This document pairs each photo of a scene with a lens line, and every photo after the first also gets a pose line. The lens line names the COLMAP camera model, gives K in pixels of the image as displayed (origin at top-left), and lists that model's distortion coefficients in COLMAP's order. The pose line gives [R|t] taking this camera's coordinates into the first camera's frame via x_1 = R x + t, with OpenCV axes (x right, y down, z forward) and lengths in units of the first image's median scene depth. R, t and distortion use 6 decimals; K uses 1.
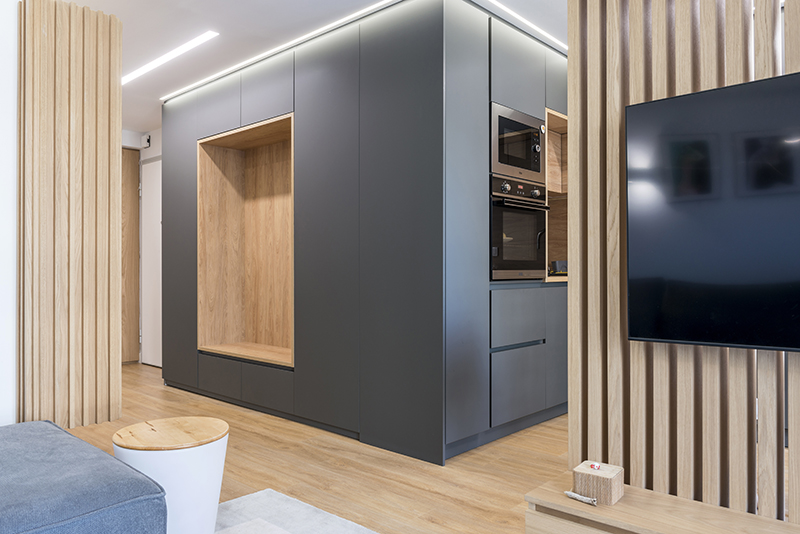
lens RADIAL K [[612.4, 0, 400.5], [0, 612.4, 266.0], [0, 0, 1]] dist [-0.006963, -0.000646]
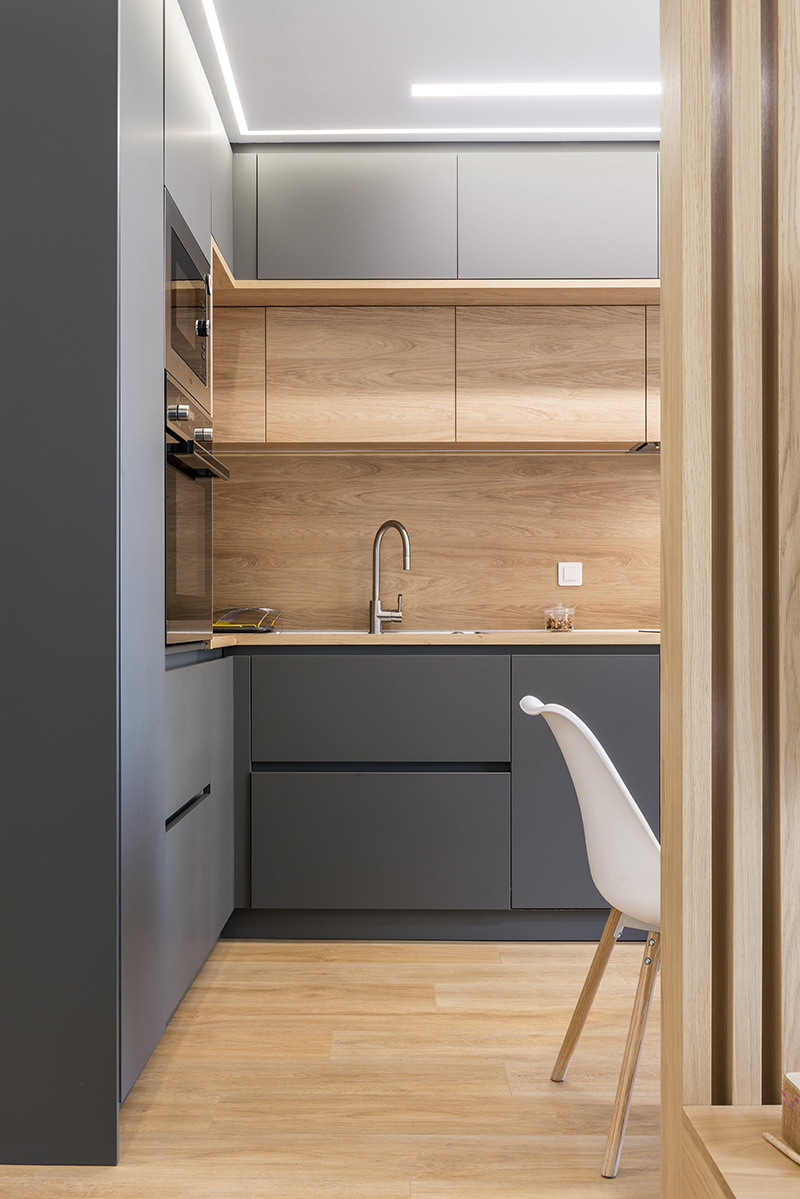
lens RADIAL K [[1245.3, 0, 398.4], [0, 1245.3, 602.5], [0, 0, 1]] dist [0.029578, 0.000000]
pose [[0.757627, -0.001910, 0.652685, -0.273622], [0.005792, 0.999976, -0.003797, -0.002391], [-0.652662, 0.006657, 0.757620, 0.308300]]
